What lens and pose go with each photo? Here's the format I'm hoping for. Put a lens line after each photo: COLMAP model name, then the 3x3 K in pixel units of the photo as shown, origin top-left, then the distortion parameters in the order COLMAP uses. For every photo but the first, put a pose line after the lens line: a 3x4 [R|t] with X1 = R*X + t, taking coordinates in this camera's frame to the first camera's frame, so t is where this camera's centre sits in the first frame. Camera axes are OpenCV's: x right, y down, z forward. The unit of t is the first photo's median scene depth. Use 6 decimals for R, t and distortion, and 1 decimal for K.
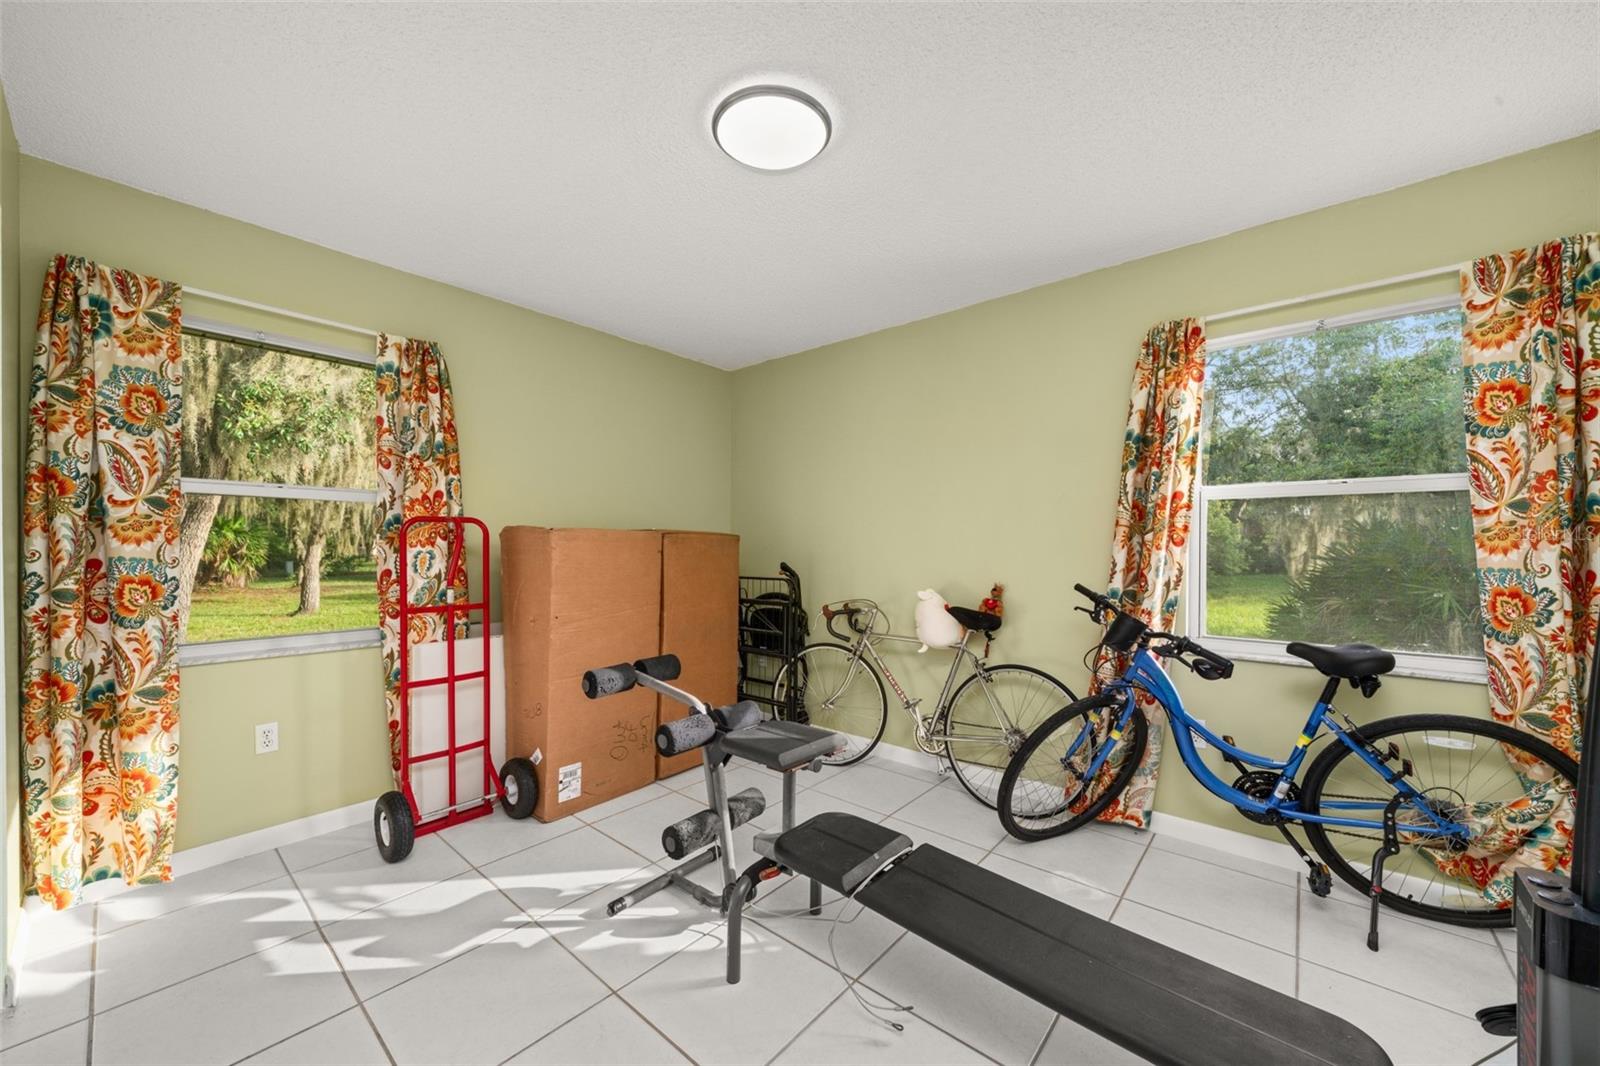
lens RADIAL K [[590.2, 0, 801.3], [0, 590.2, 539.5], [0, 0, 1]] dist [-0.003071, 0.000019]
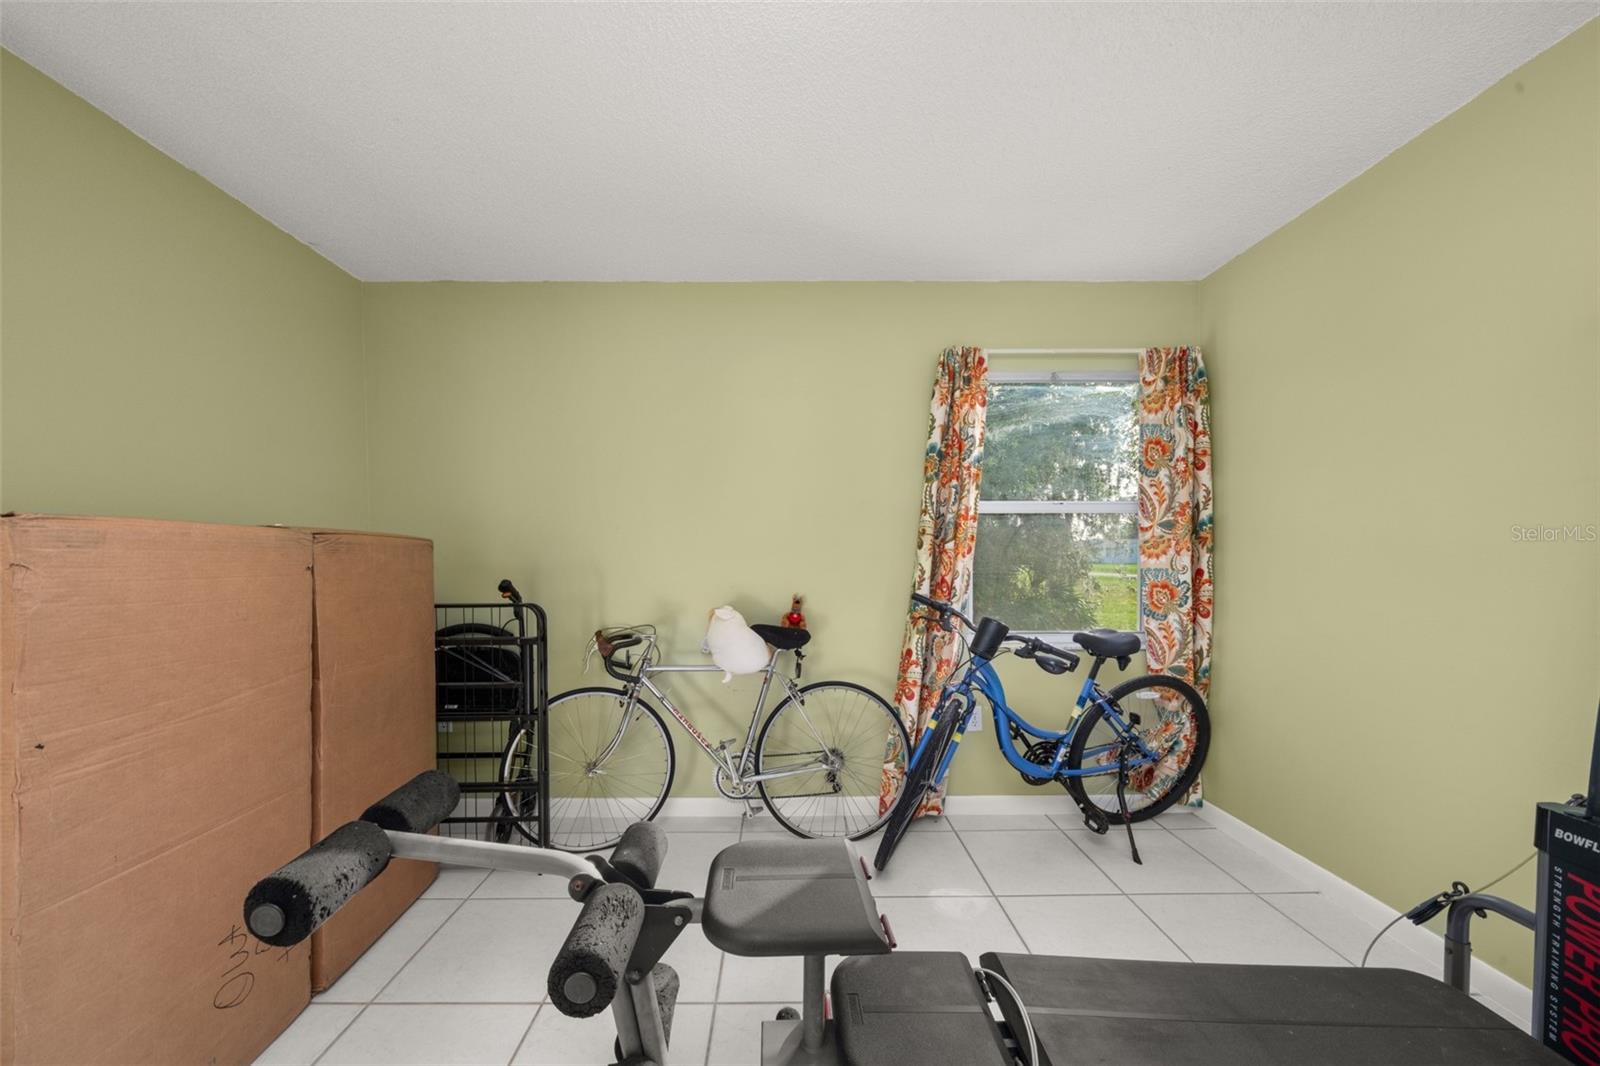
lens RADIAL K [[552.5, 0, 783.8], [0, 552.5, 562.6], [0, 0, 1]] dist [-0.003698, -0.000216]
pose [[0.759631, -0.017300, 0.650124, -0.351973], [-0.002734, 0.999552, 0.029794, -0.002681], [-0.650349, -0.024409, 0.759243, 0.519948]]
